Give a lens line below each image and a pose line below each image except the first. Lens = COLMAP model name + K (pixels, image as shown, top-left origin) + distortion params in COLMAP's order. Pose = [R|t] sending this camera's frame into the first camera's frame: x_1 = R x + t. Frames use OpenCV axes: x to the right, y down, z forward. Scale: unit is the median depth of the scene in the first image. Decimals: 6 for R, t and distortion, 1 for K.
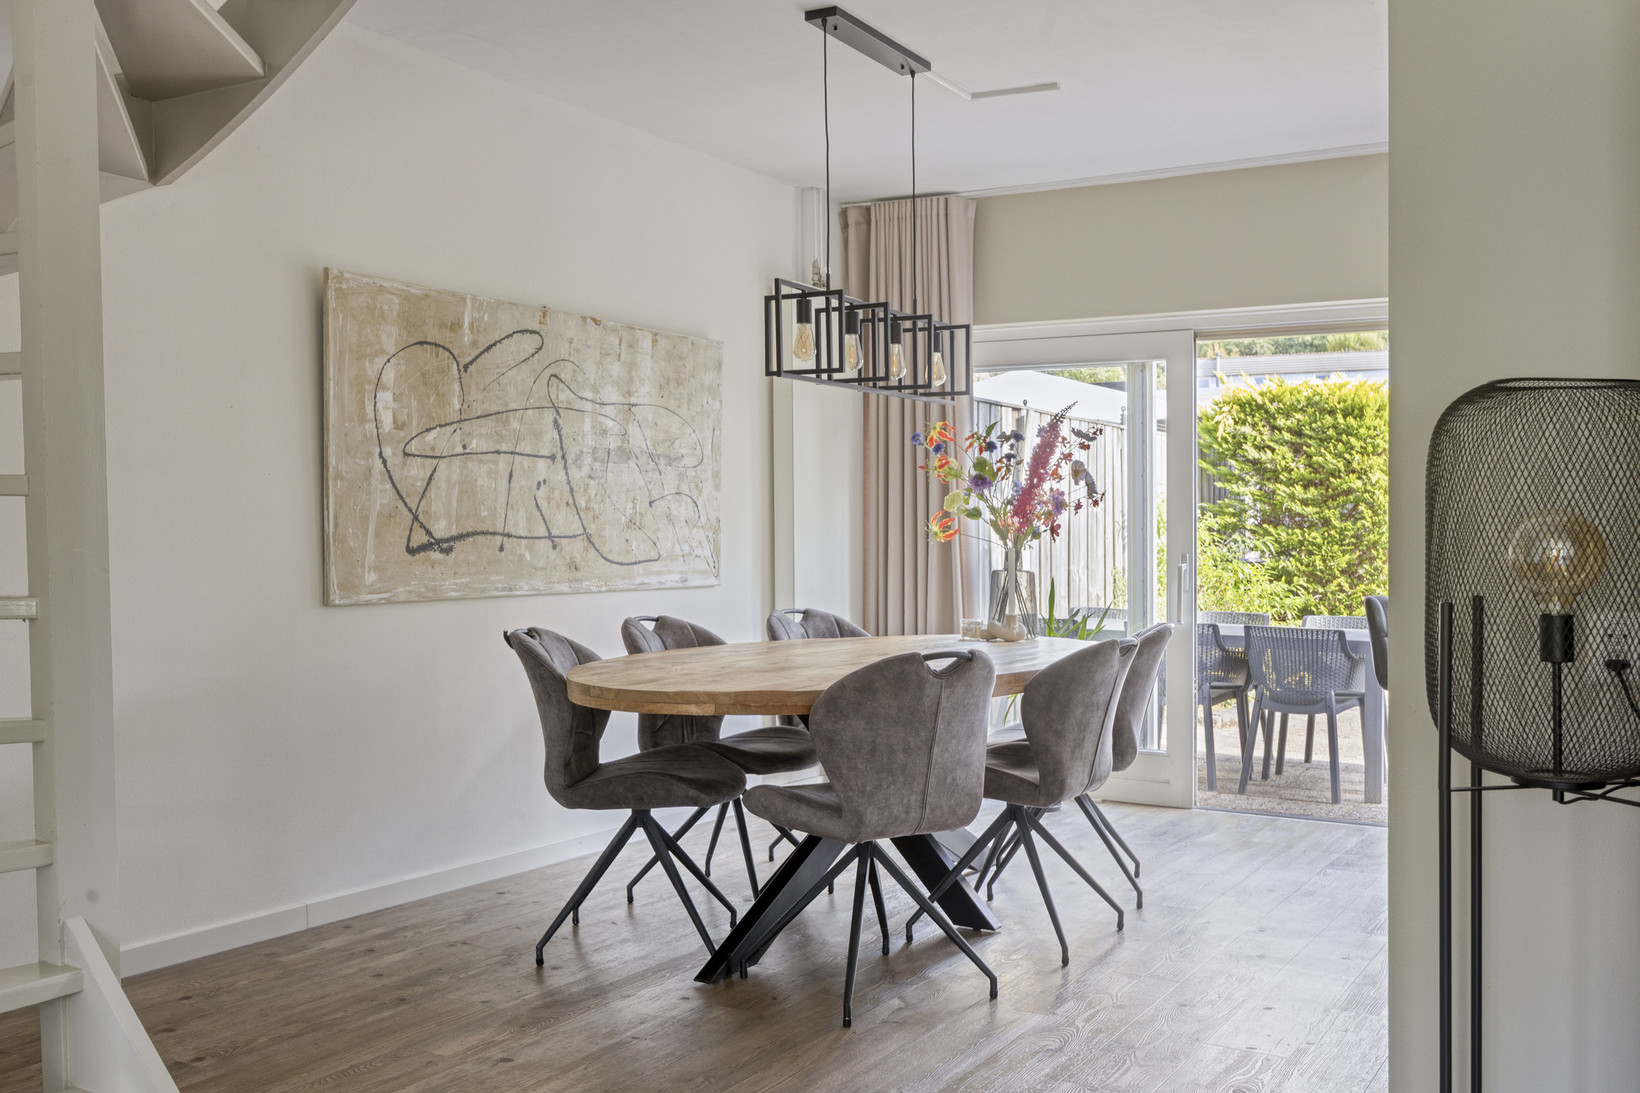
lens RADIAL K [[1568.7, 0, 827.2], [0, 1568.7, 536.6], [0, 0, 1]] dist [0.000212, 0.000000]
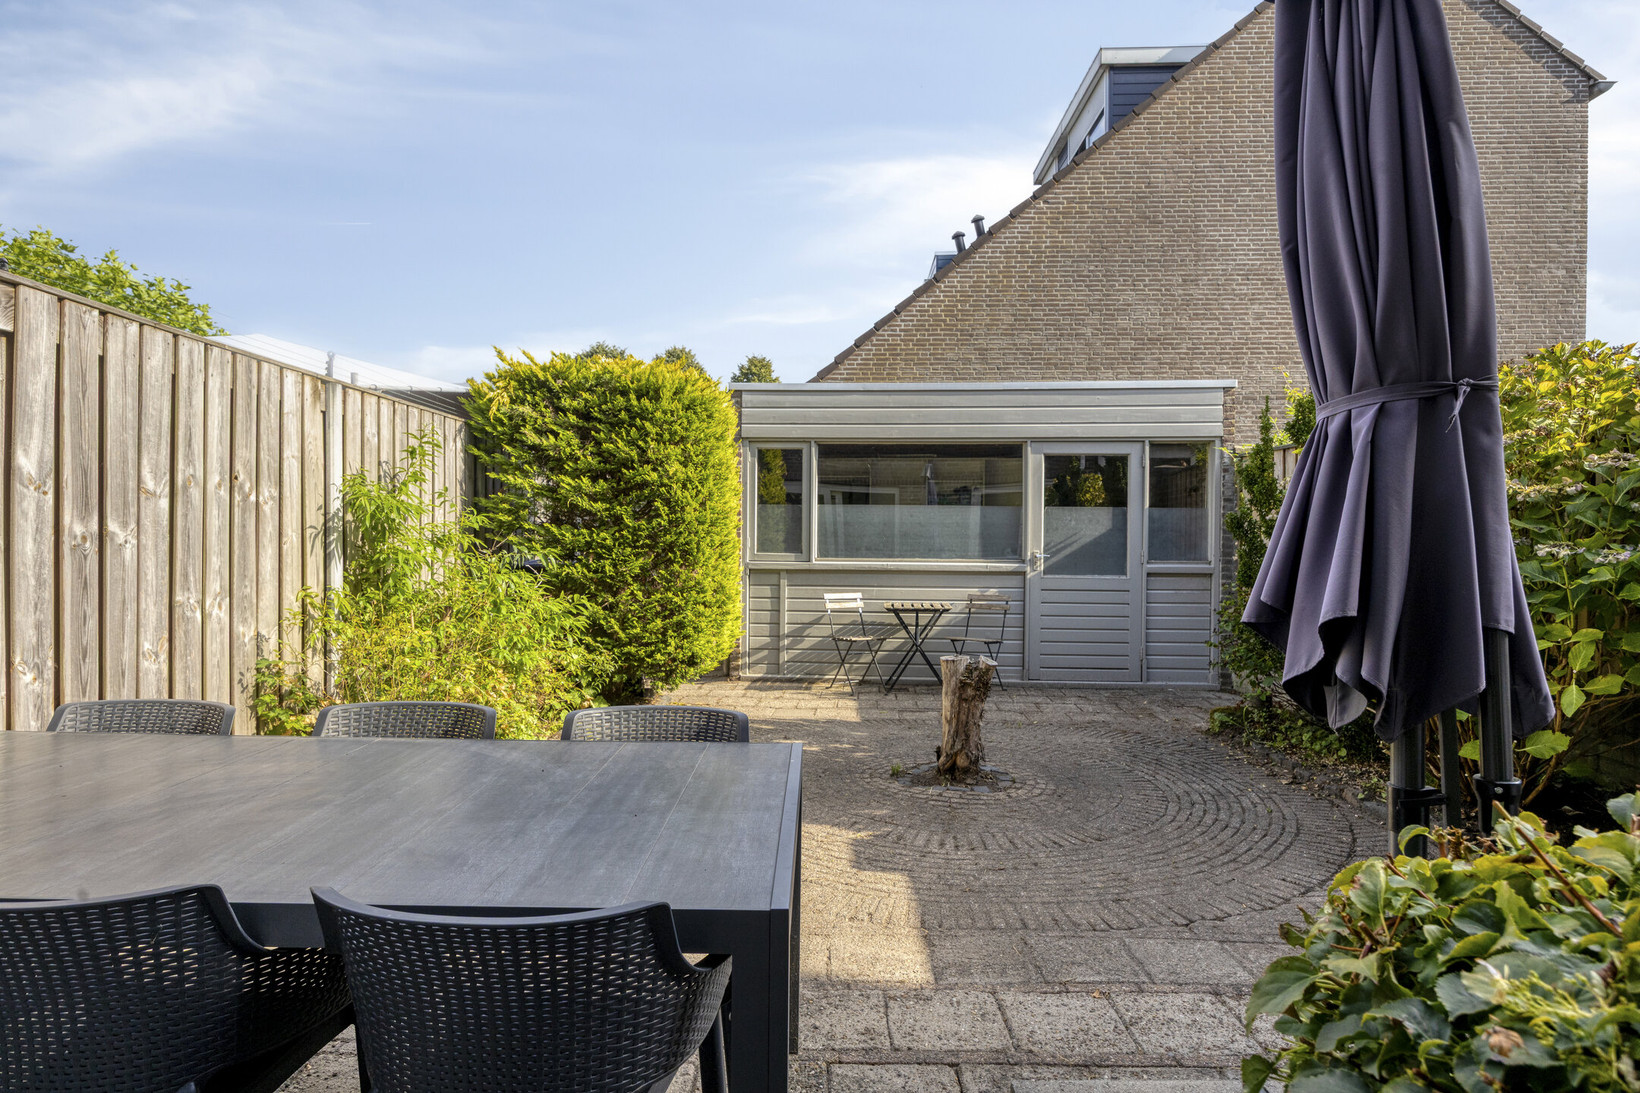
lens RADIAL K [[905.4, 0, 813.2], [0, 905.4, 512.3], [0, 0, 1]] dist [-0.006851, -0.001926]
pose [[0.870174, 0.009222, 0.492658, 0.380104], [0.001704, 0.999763, -0.021724, -0.006138], [-0.492742, 0.019743, 0.869952, 1.173049]]
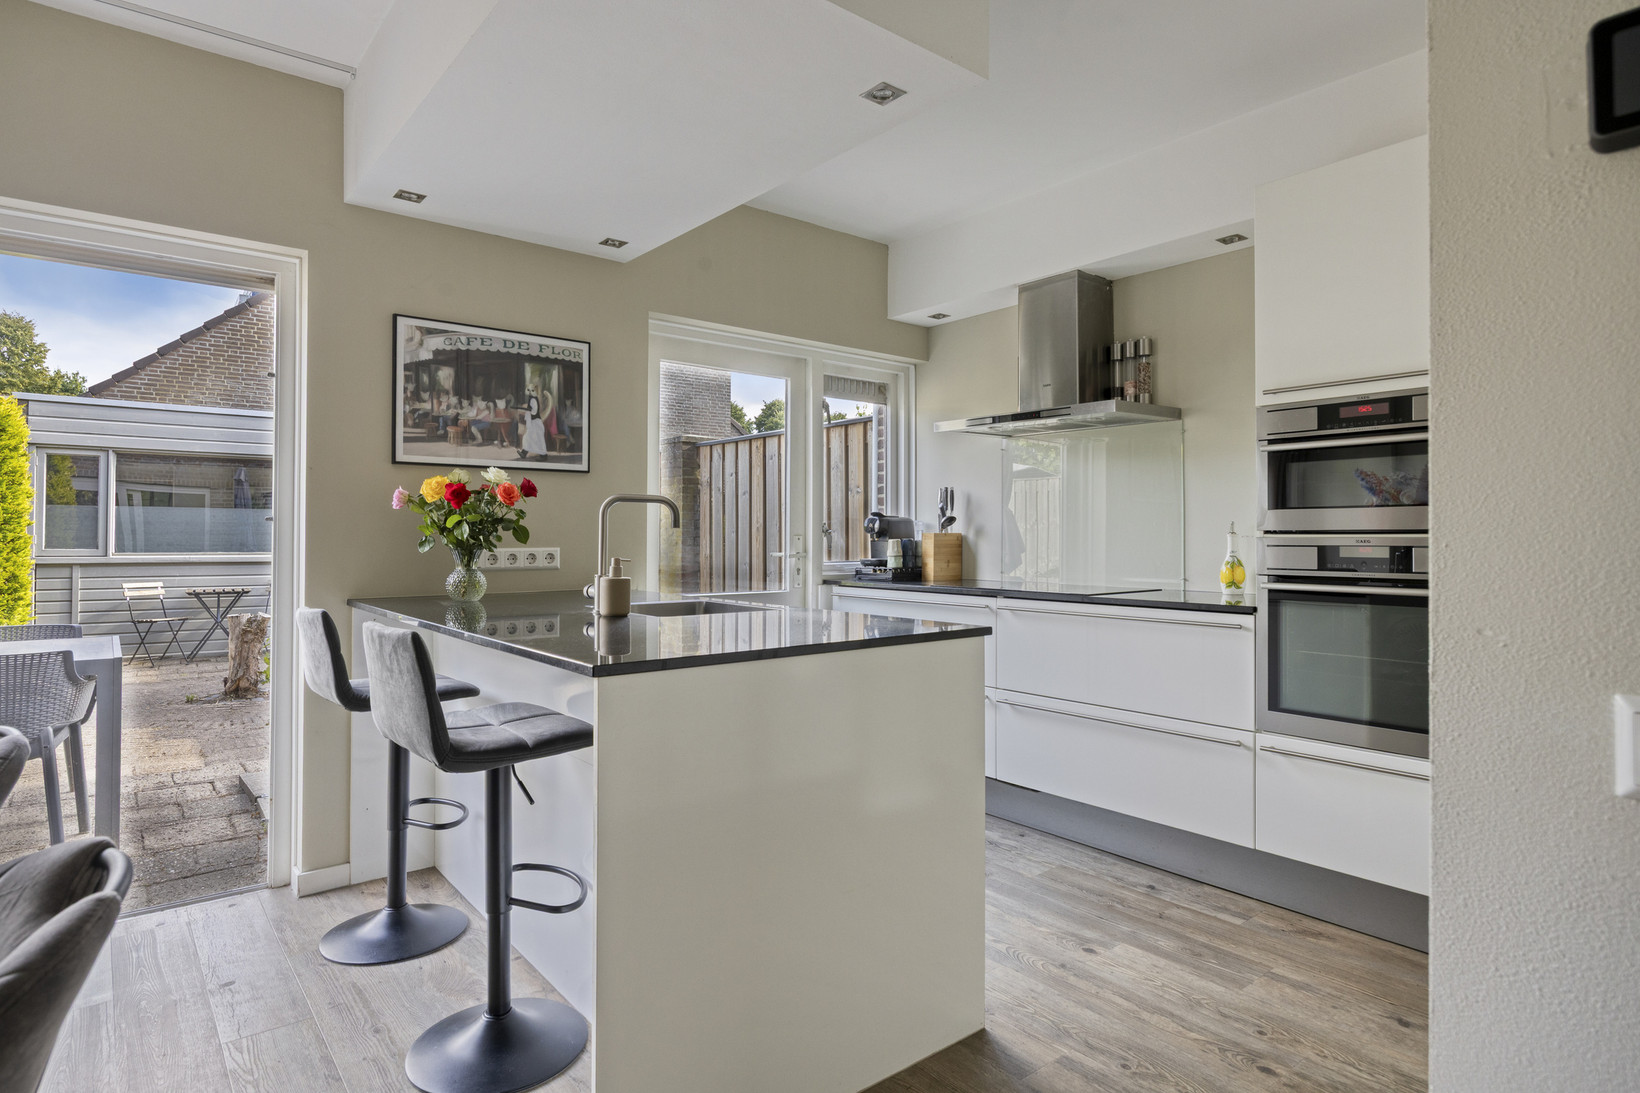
lens RADIAL K [[881.8, 0, 804.7], [0, 881.8, 526.7], [0, 0, 1]] dist [-0.001405, 0.000374]
pose [[0.367530, 0.005797, 0.929994, 0.049493], [0.000167, 0.999980, -0.006299, -0.001702], [-0.930012, 0.002471, 0.367522, 0.642327]]
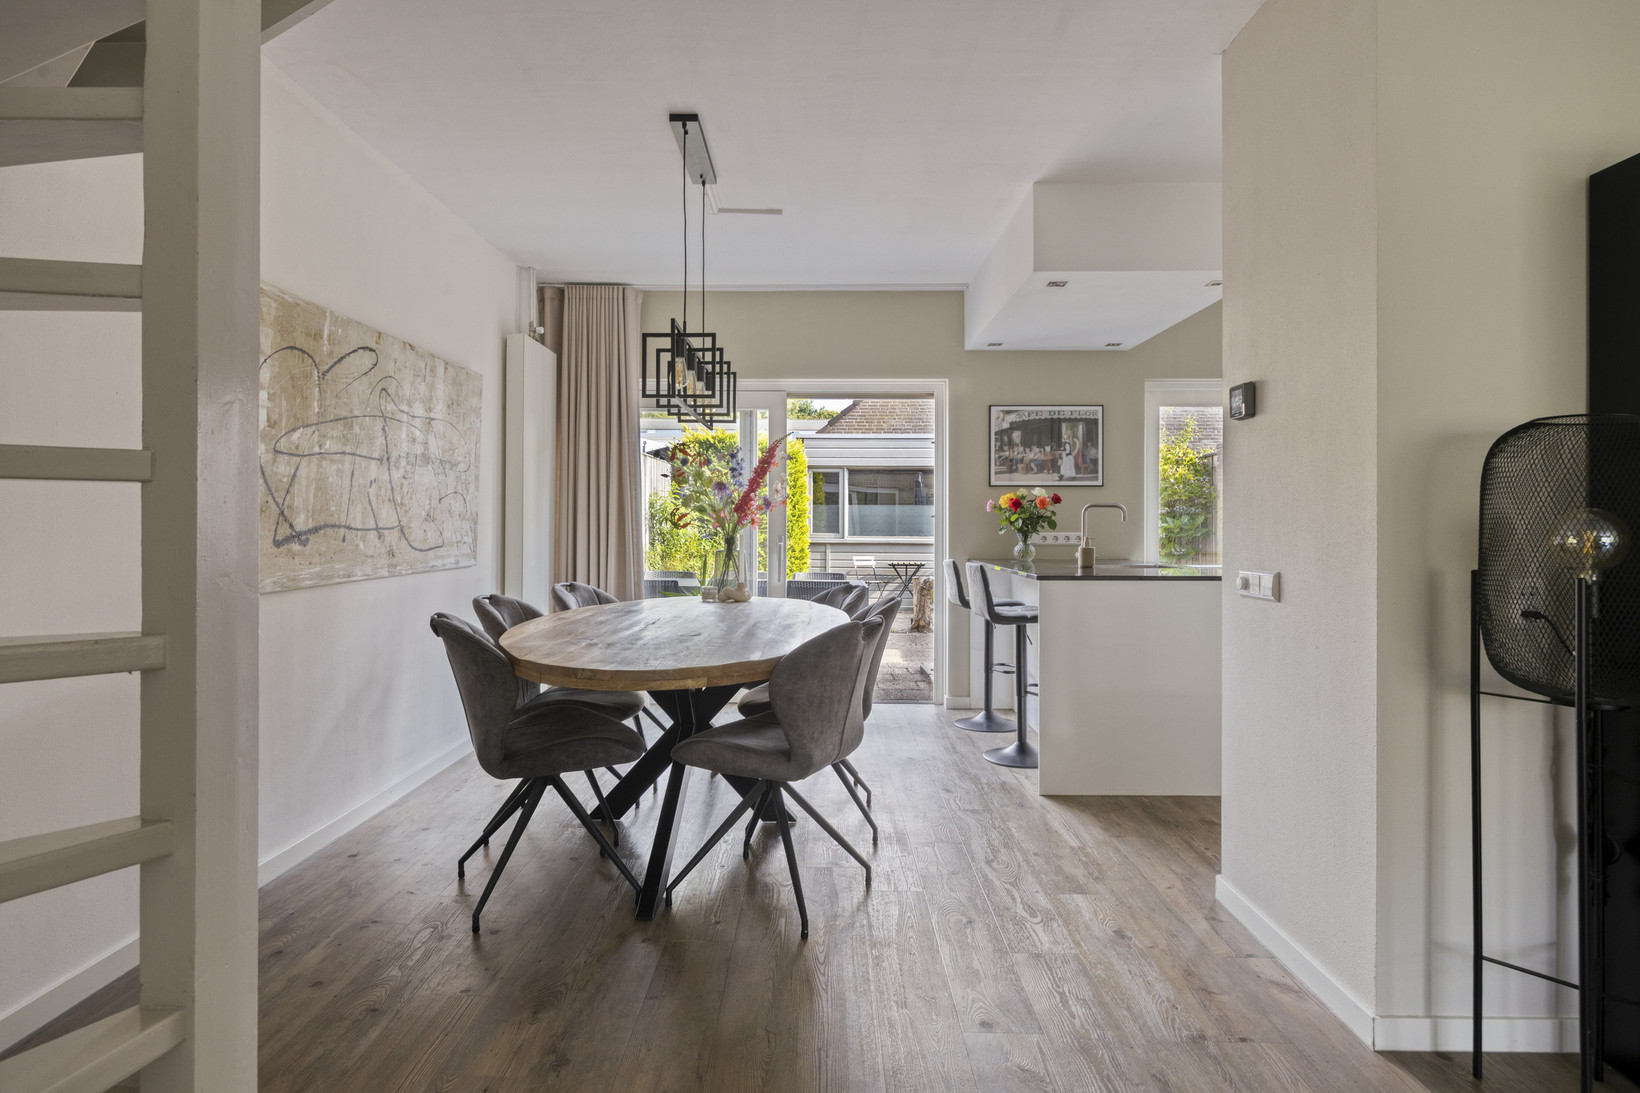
lens RADIAL K [[905.4, 0, 834.8], [0, 905.4, 481.8], [0, 0, 1]] dist [-0.006851, -0.001926]
pose [[0.861007, 0.020450, 0.508182, -0.228245], [0.002123, 0.999038, -0.043798, -0.004457], [-0.508589, 0.038789, 0.860135, 0.262482]]
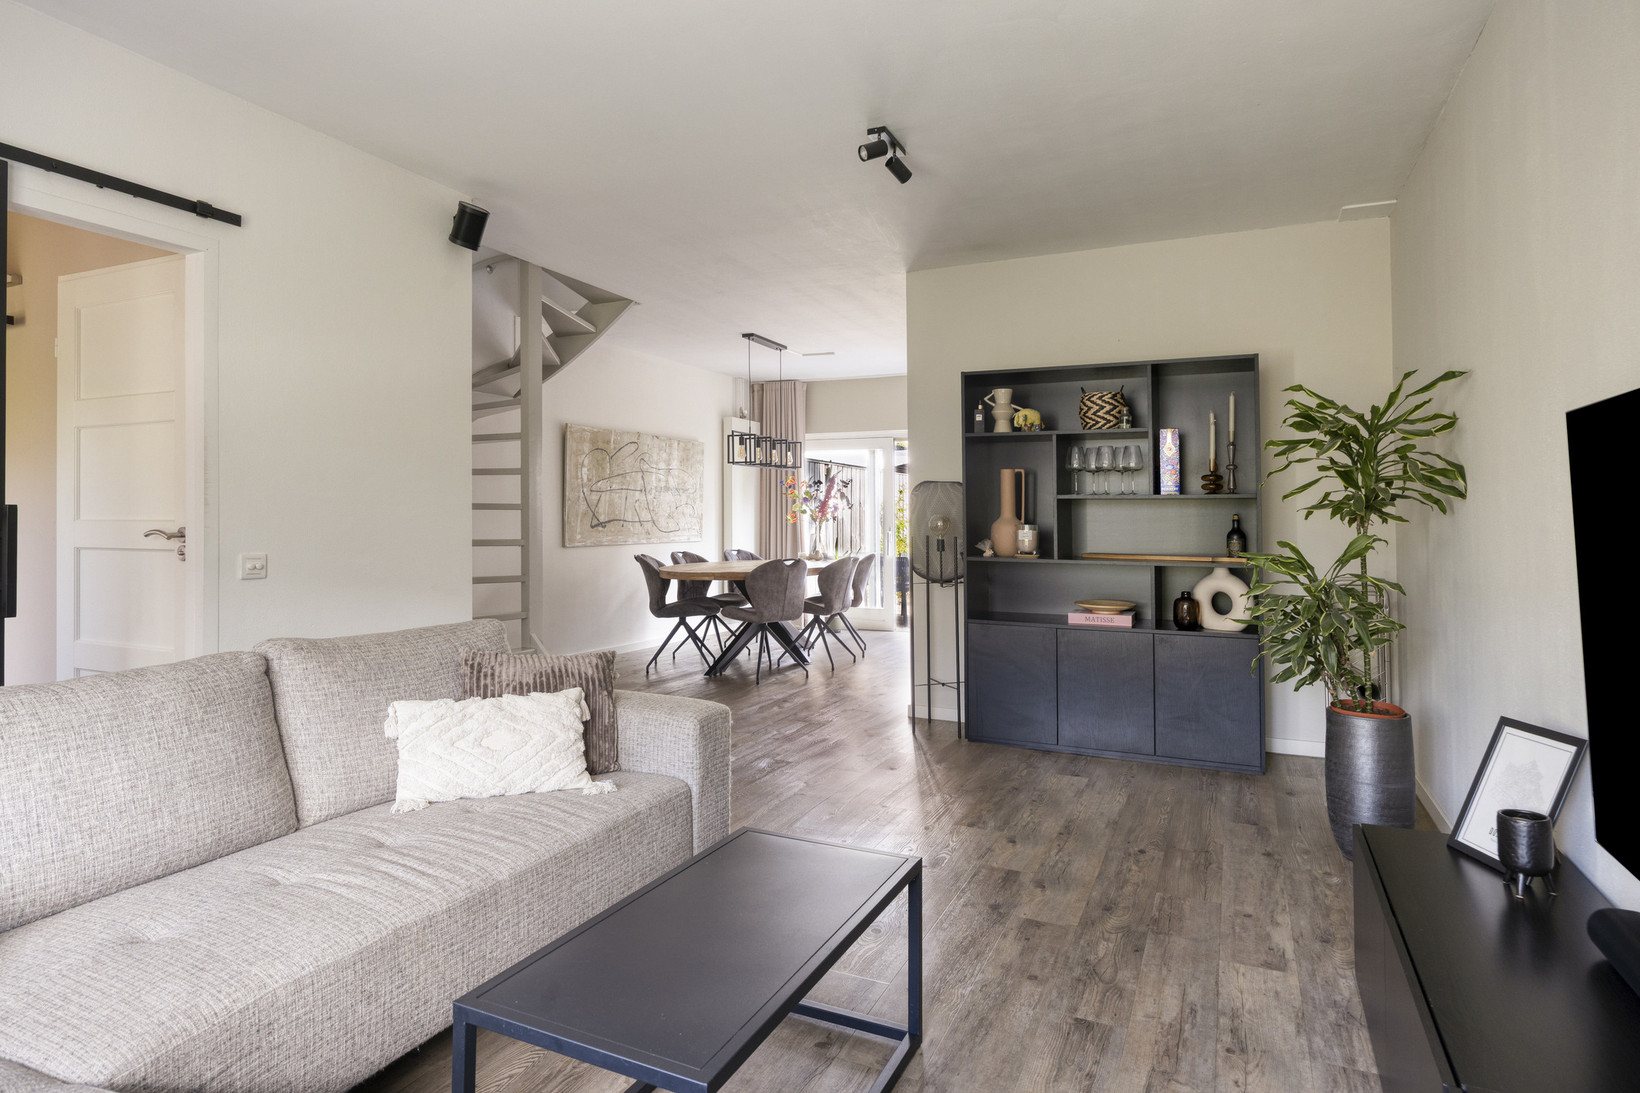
lens RADIAL K [[905.4, 0, 827.4], [0, 905.4, 448.4], [0, 0, 1]] dist [-0.006851, -0.001926]
pose [[0.994670, 0.005031, 0.102988, -0.024093], [0.003193, 0.996827, -0.079533, -0.000191], [-0.103061, 0.079438, 0.991498, -0.523037]]
